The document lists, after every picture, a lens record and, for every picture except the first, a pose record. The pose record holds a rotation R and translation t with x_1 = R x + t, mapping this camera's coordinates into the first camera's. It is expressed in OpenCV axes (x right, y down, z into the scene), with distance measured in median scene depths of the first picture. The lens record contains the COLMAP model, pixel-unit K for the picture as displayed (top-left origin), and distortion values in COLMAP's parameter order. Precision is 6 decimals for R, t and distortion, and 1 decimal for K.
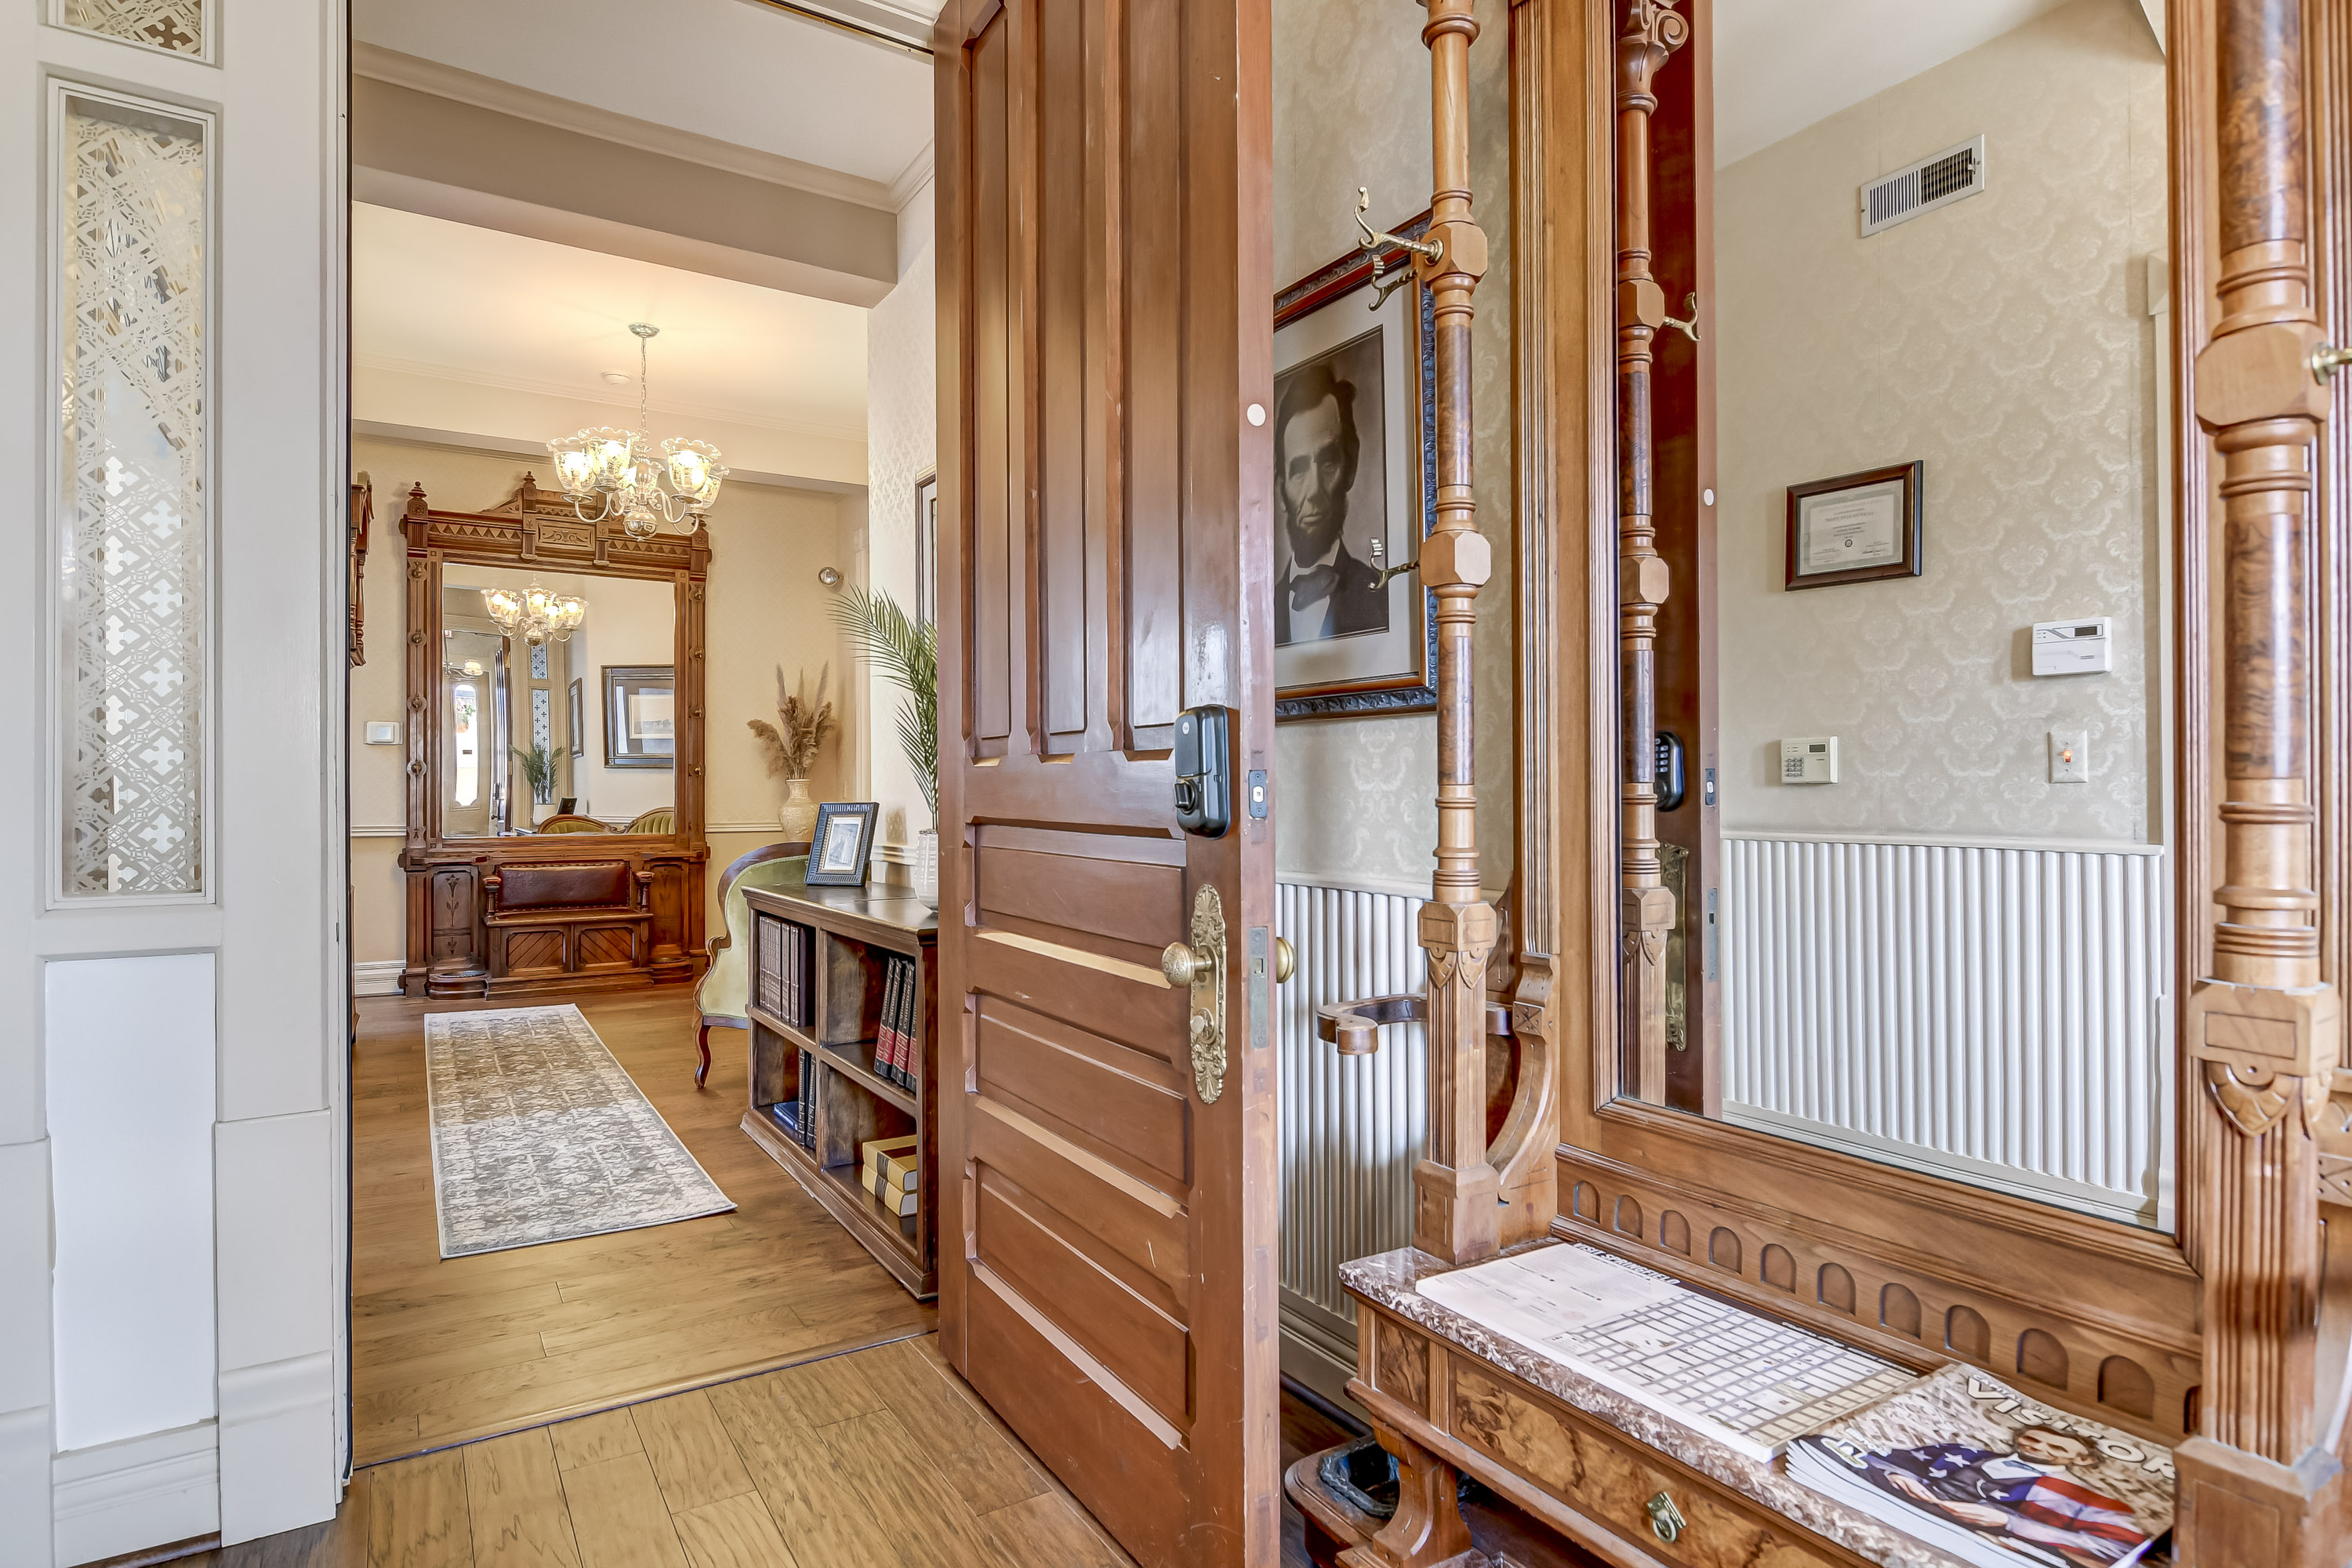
lens RADIAL K [[1246.2, 0, 1176.0], [0, 1246.2, 784.0], [0, 0, 1]] dist [0.001305, -0.000451]
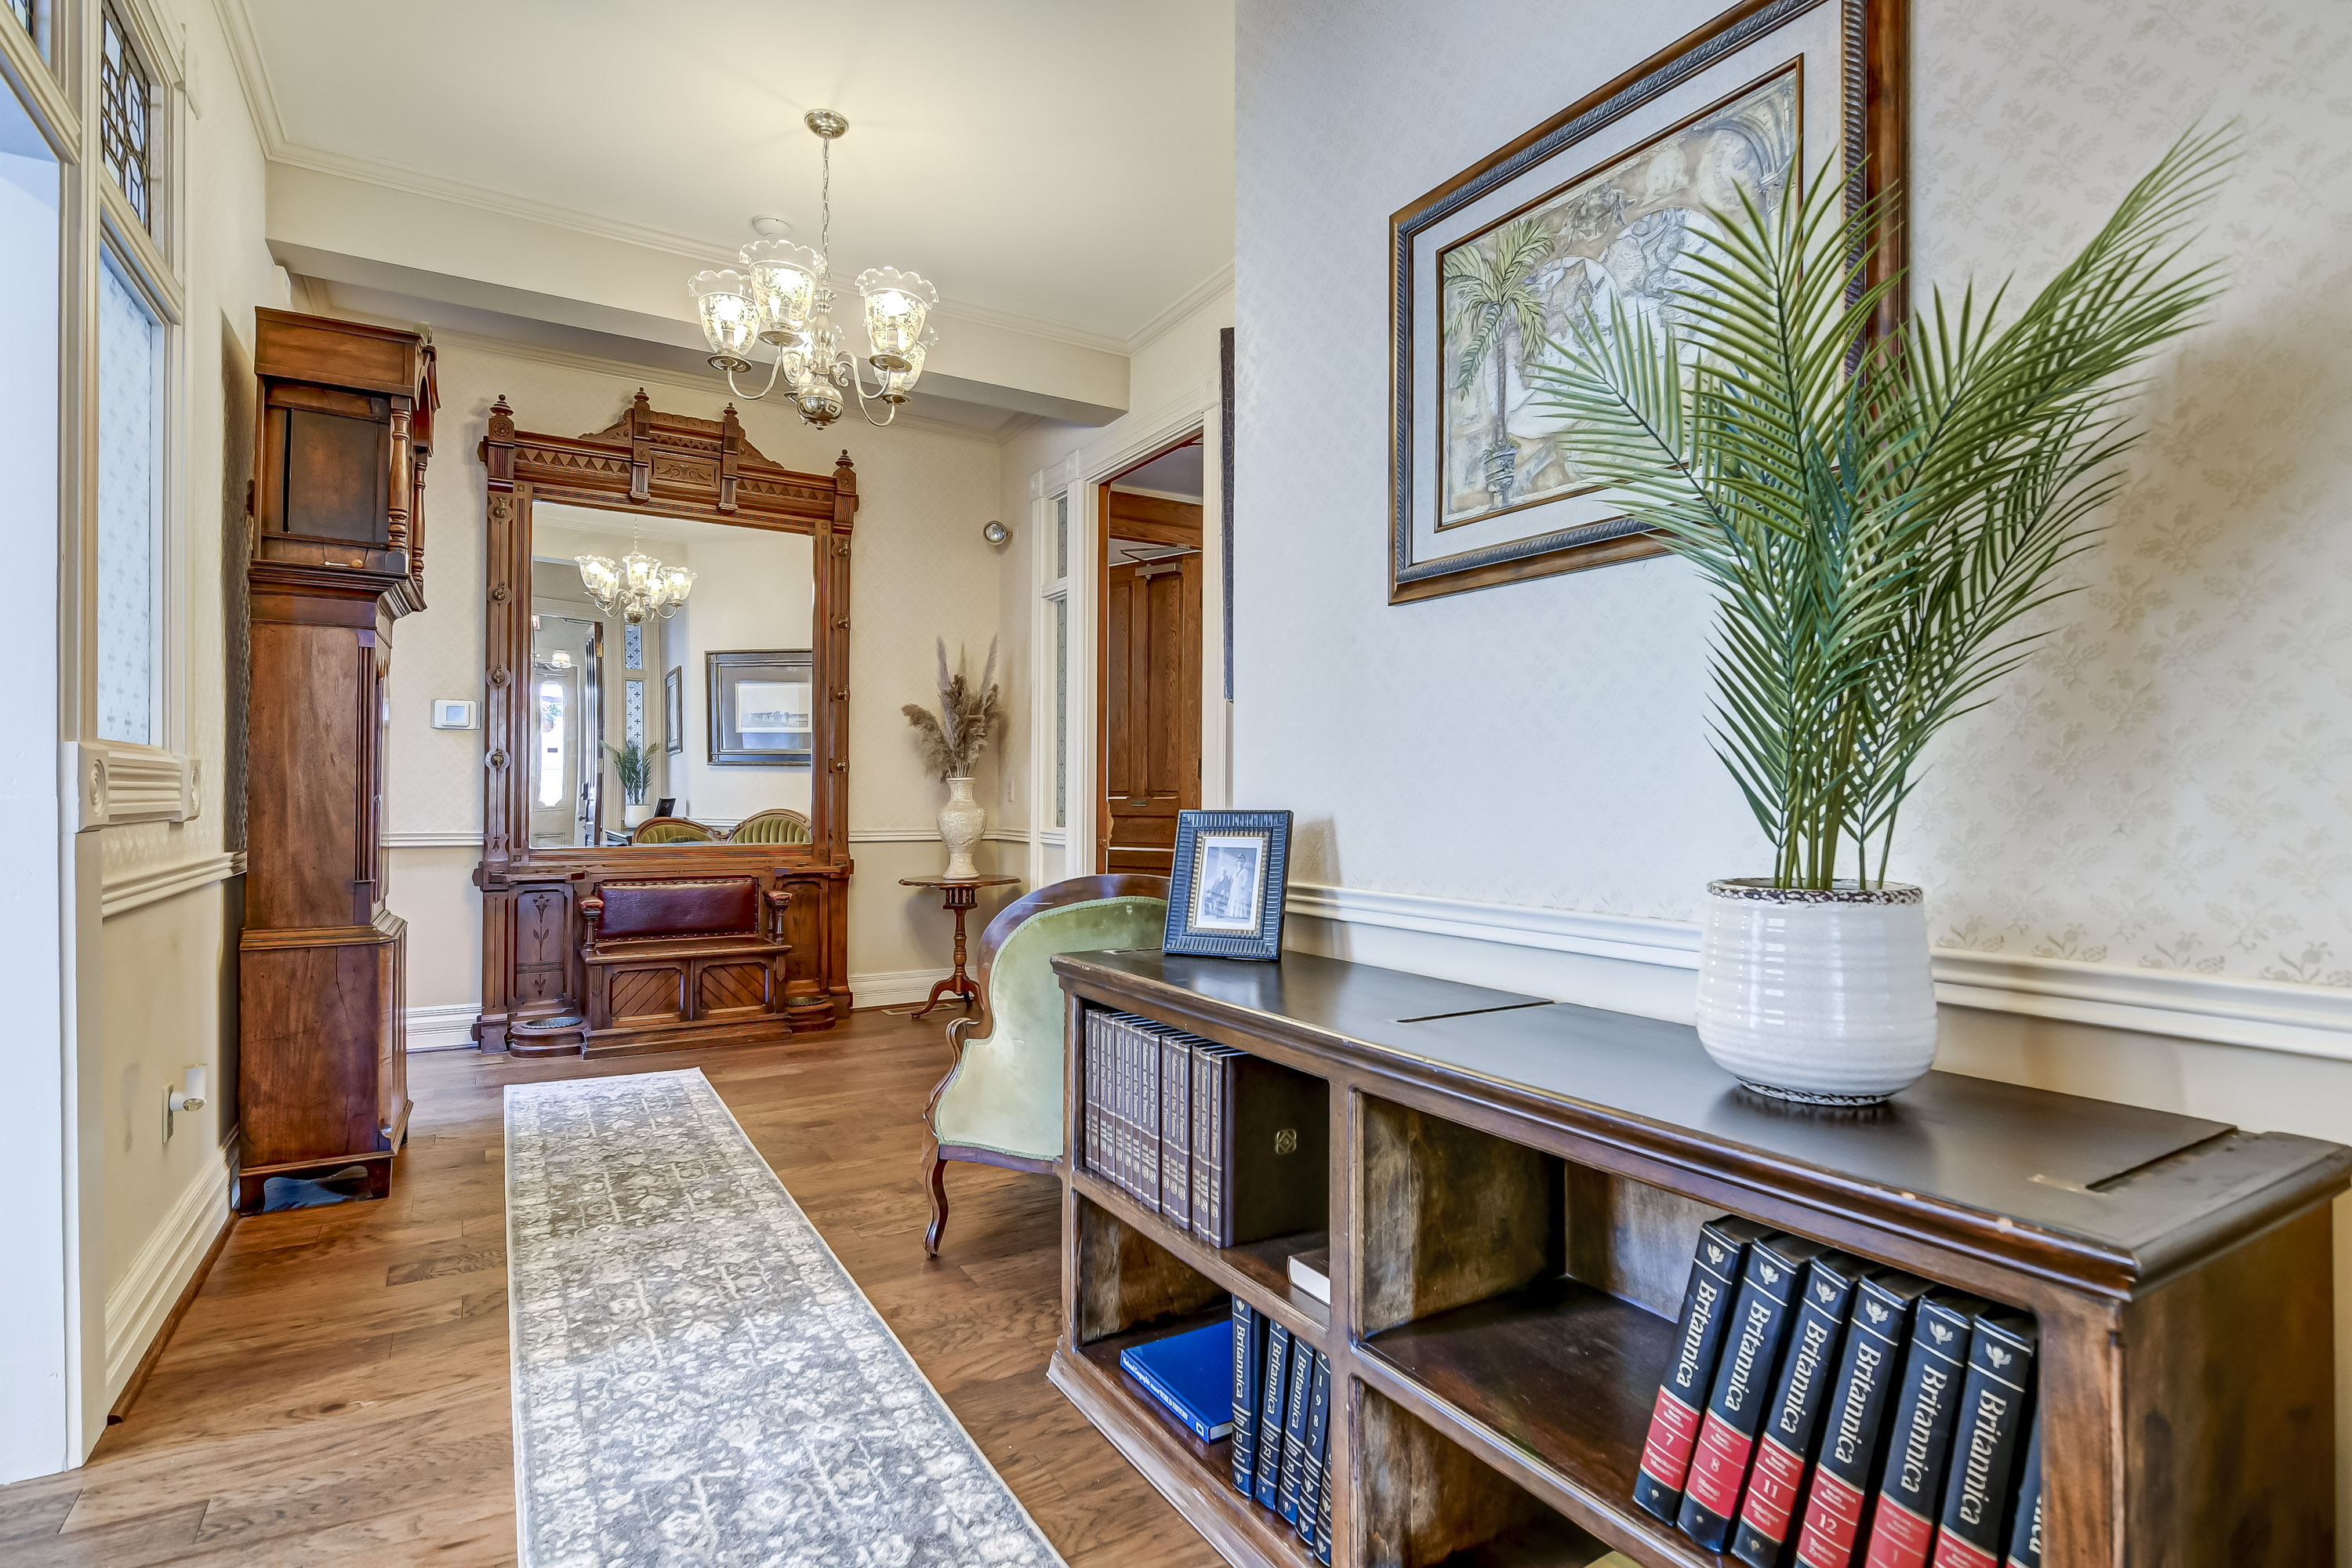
lens RADIAL K [[1128.1, 0, 1162.6], [0, 1128.1, 785.0], [0, 0, 1]] dist [0.012828, -0.010433]
pose [[0.999813, 0.006517, -0.018231, -0.173060], [-0.006590, 0.999970, -0.003965, 0.003232], [0.018205, 0.004084, 0.999826, 0.288179]]
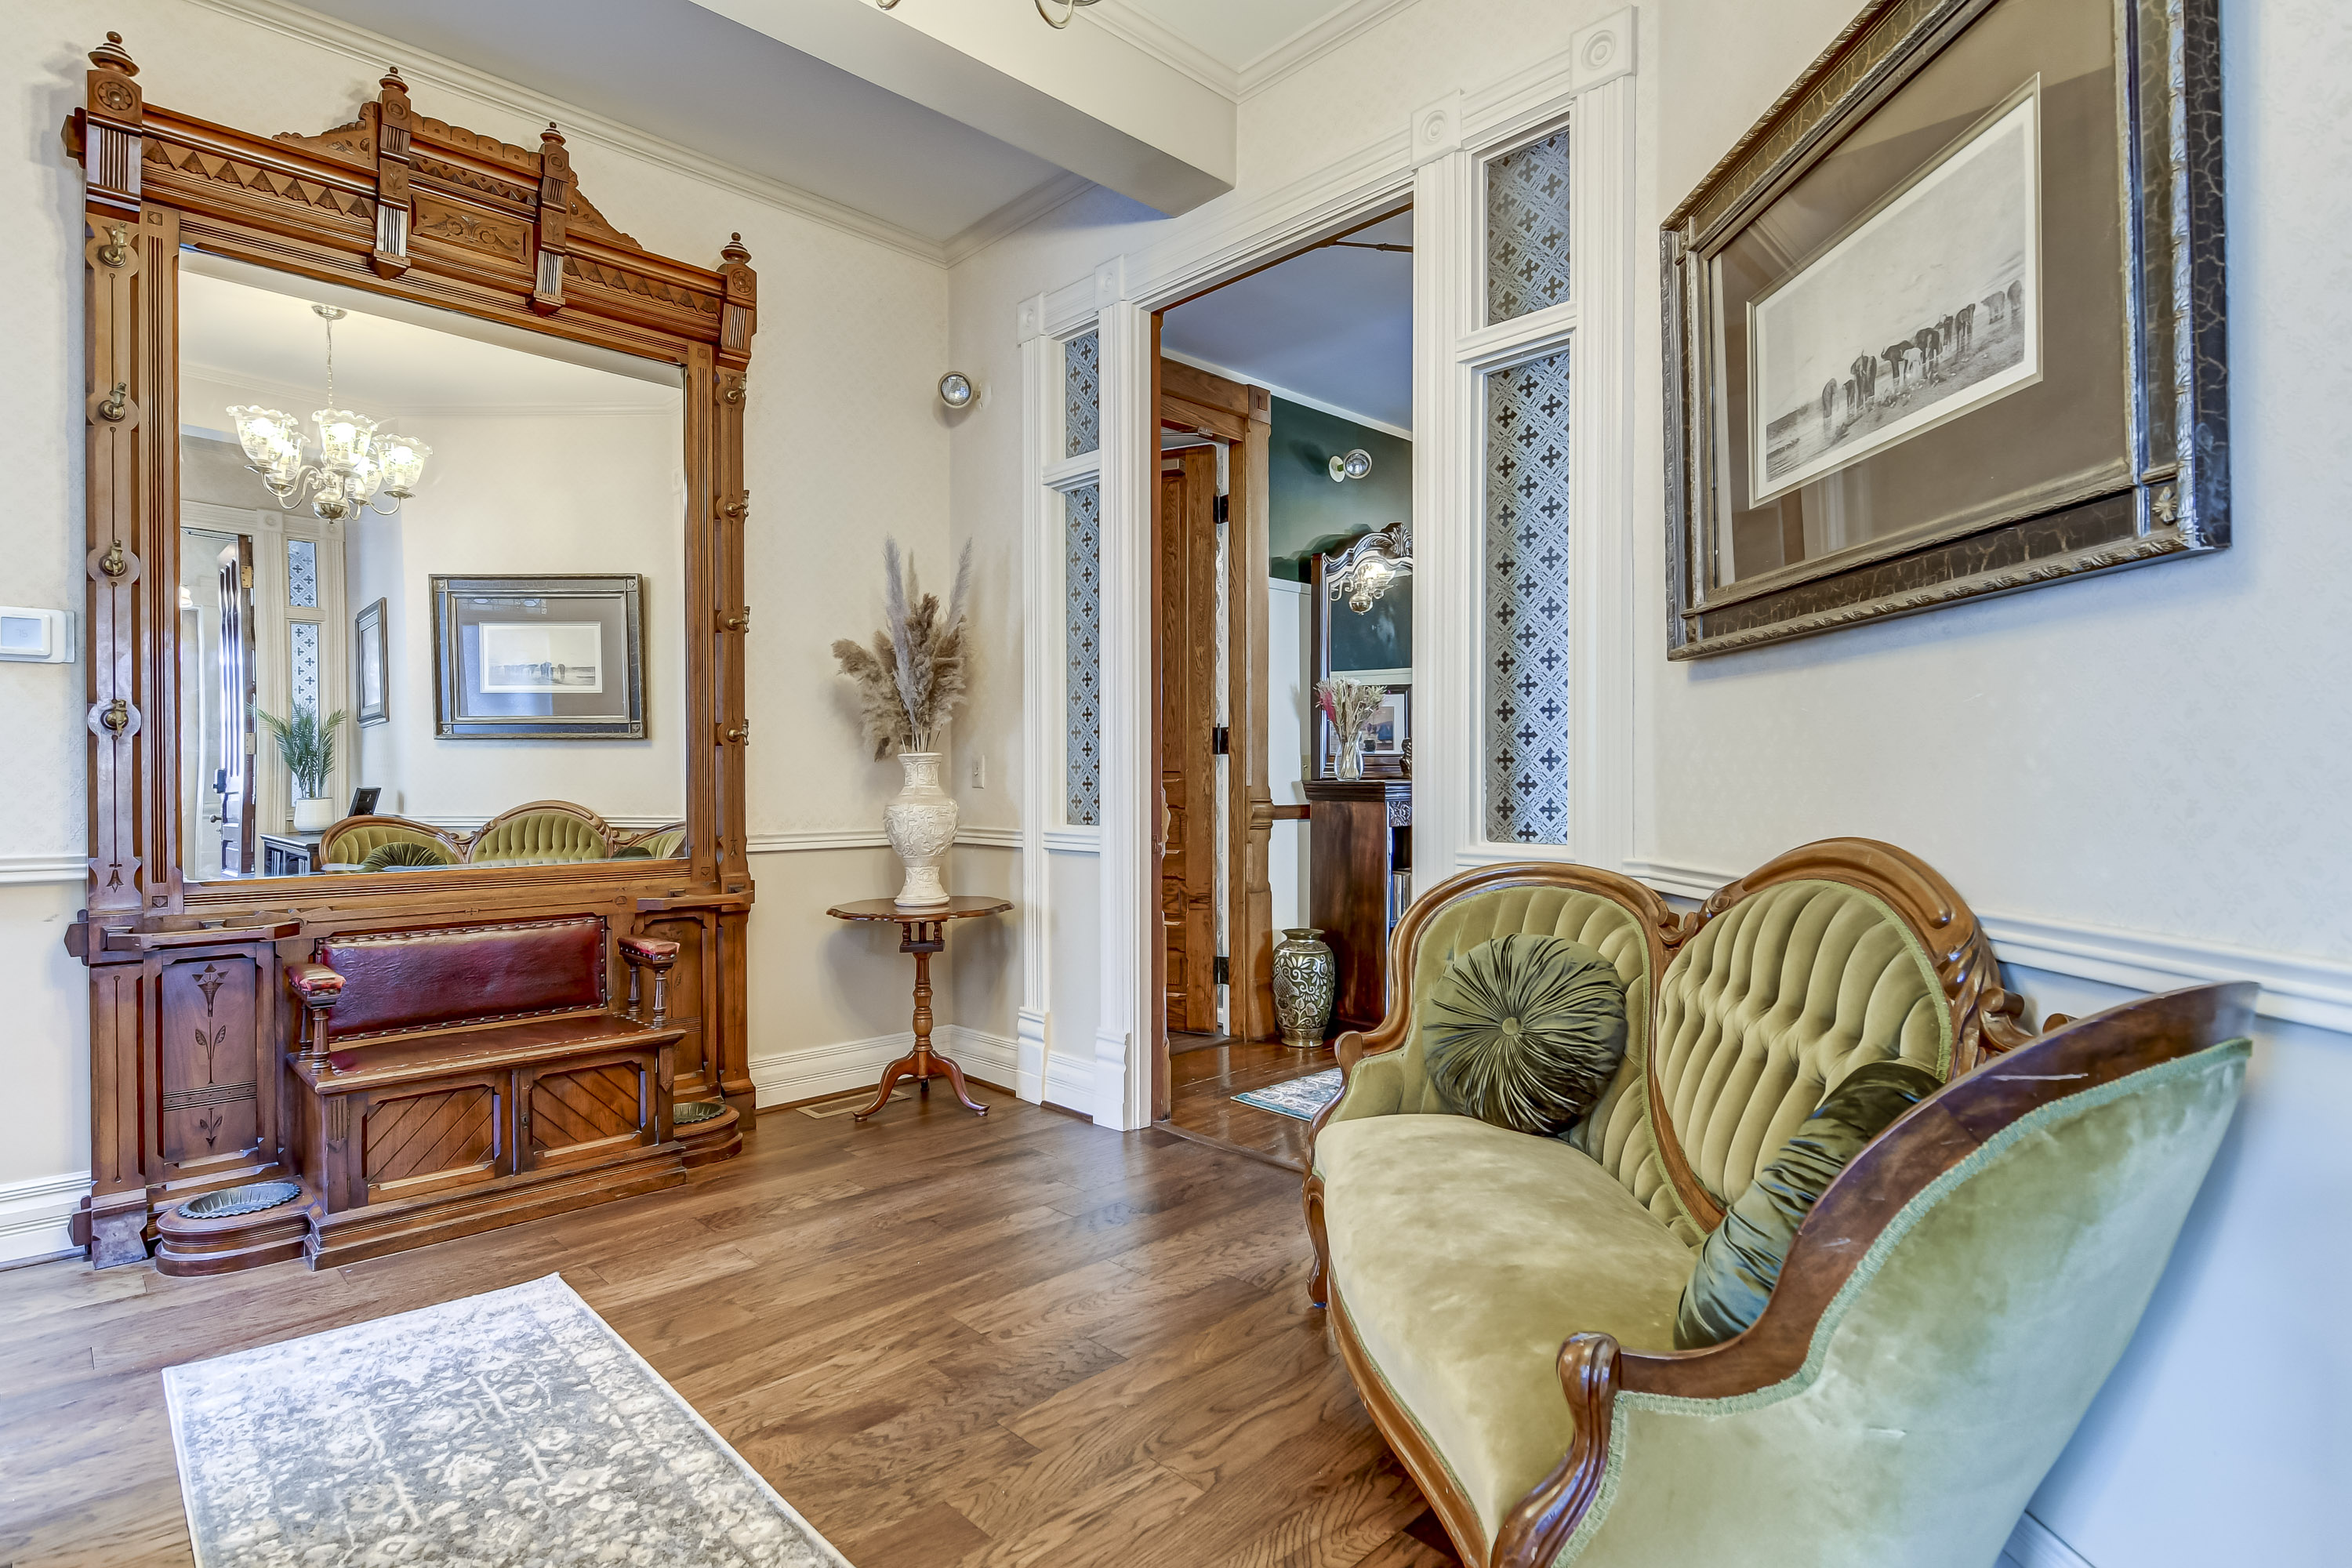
lens RADIAL K [[1163.8, 0, 1150.5], [0, 1163.8, 786.1], [0, 0, 1]] dist [0.002596, -0.004872]
pose [[0.978751, -0.003409, 0.205025, -0.340008], [0.001257, 0.999943, 0.010626, 0.005882], [-0.205049, -0.010142, 0.978699, 0.532451]]
